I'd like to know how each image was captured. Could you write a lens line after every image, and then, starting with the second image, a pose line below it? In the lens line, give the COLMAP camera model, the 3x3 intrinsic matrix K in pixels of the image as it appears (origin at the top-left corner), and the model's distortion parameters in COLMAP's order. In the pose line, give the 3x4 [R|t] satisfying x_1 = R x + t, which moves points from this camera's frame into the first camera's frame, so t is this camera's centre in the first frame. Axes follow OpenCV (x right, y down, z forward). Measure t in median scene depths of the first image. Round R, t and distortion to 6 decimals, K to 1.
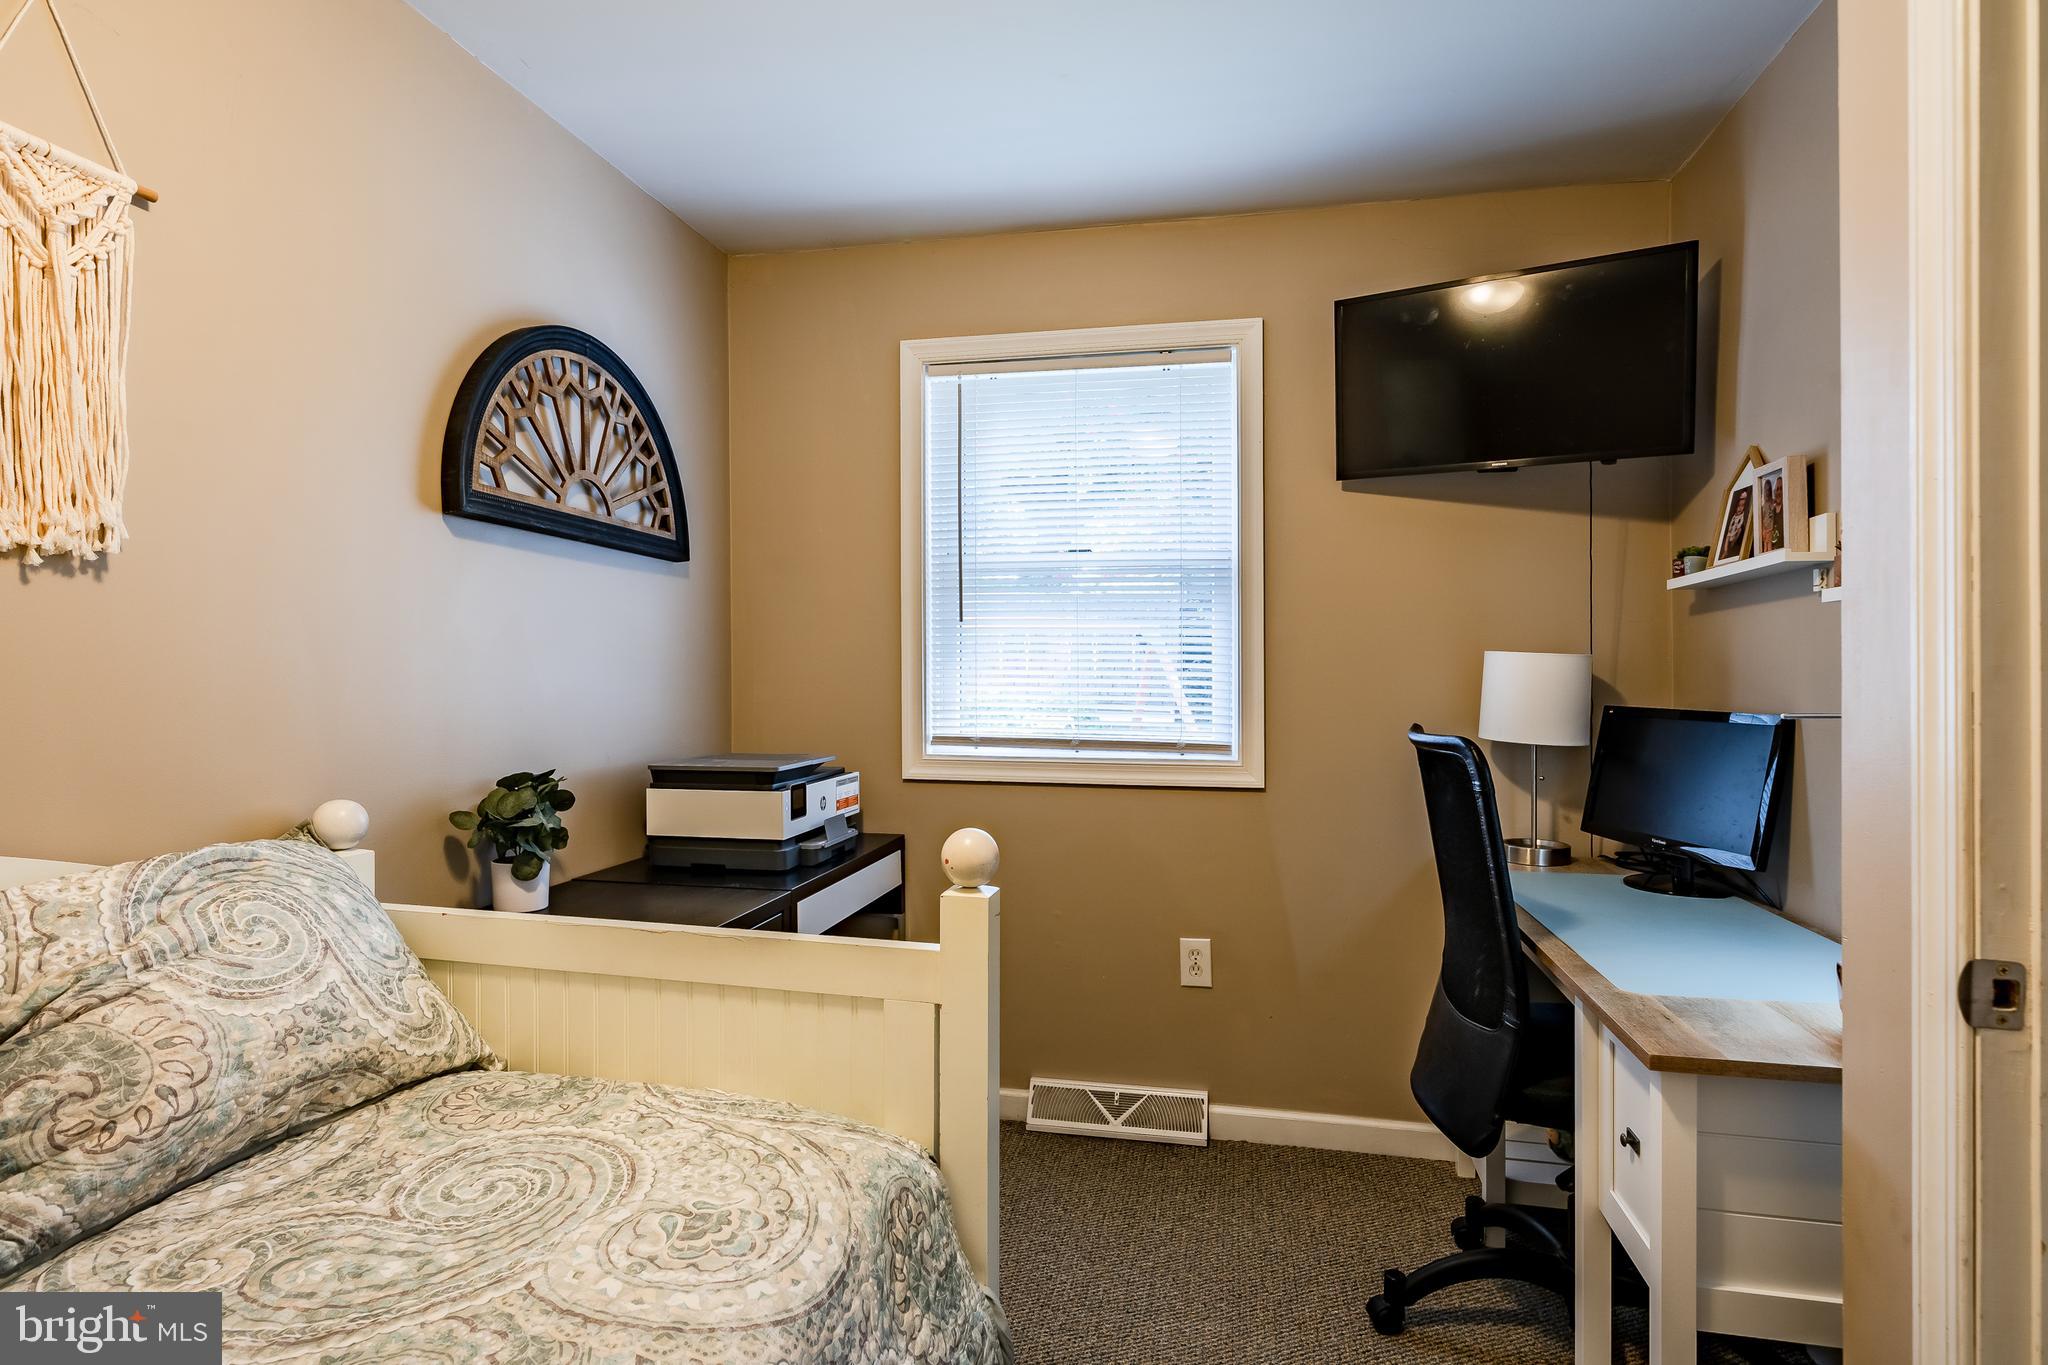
lens RADIAL K [[1071.1, 0, 1020.5], [0, 1071.1, 685.9], [0, 0, 1]] dist [0.001044, 0.000713]
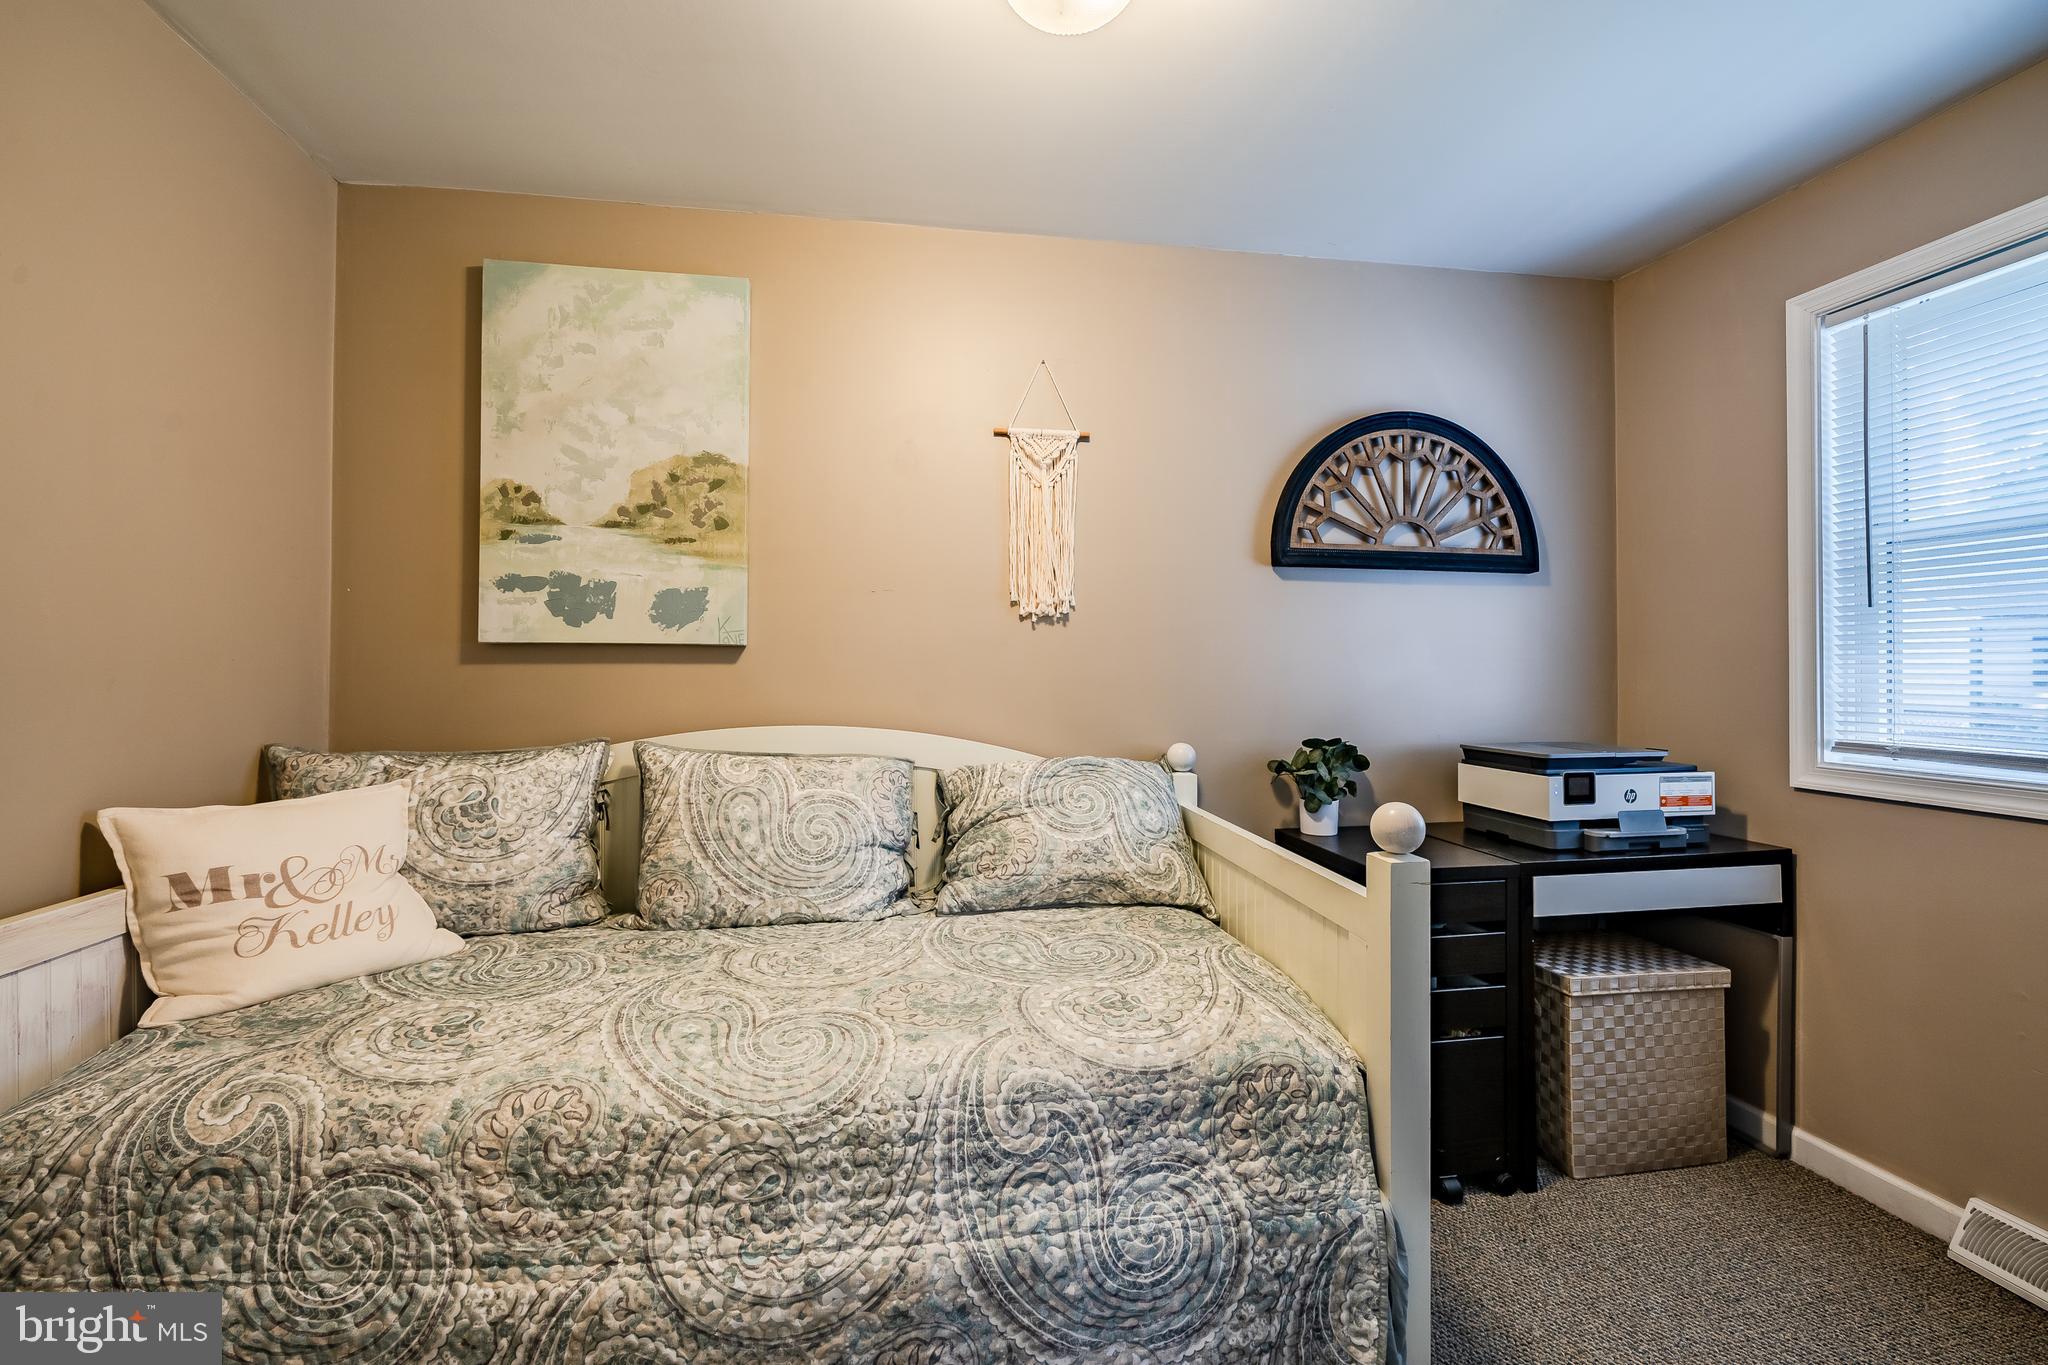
lens RADIAL K [[883.0, 0, 1023.6], [0, 883.0, 667.0], [0, 0, 1]] dist [-0.001810, 0.000460]
pose [[0.374187, -0.003820, -0.927346, 0.450807], [-0.009249, 0.999926, -0.007851, -0.002157], [0.927307, 0.011515, 0.374124, 0.173382]]
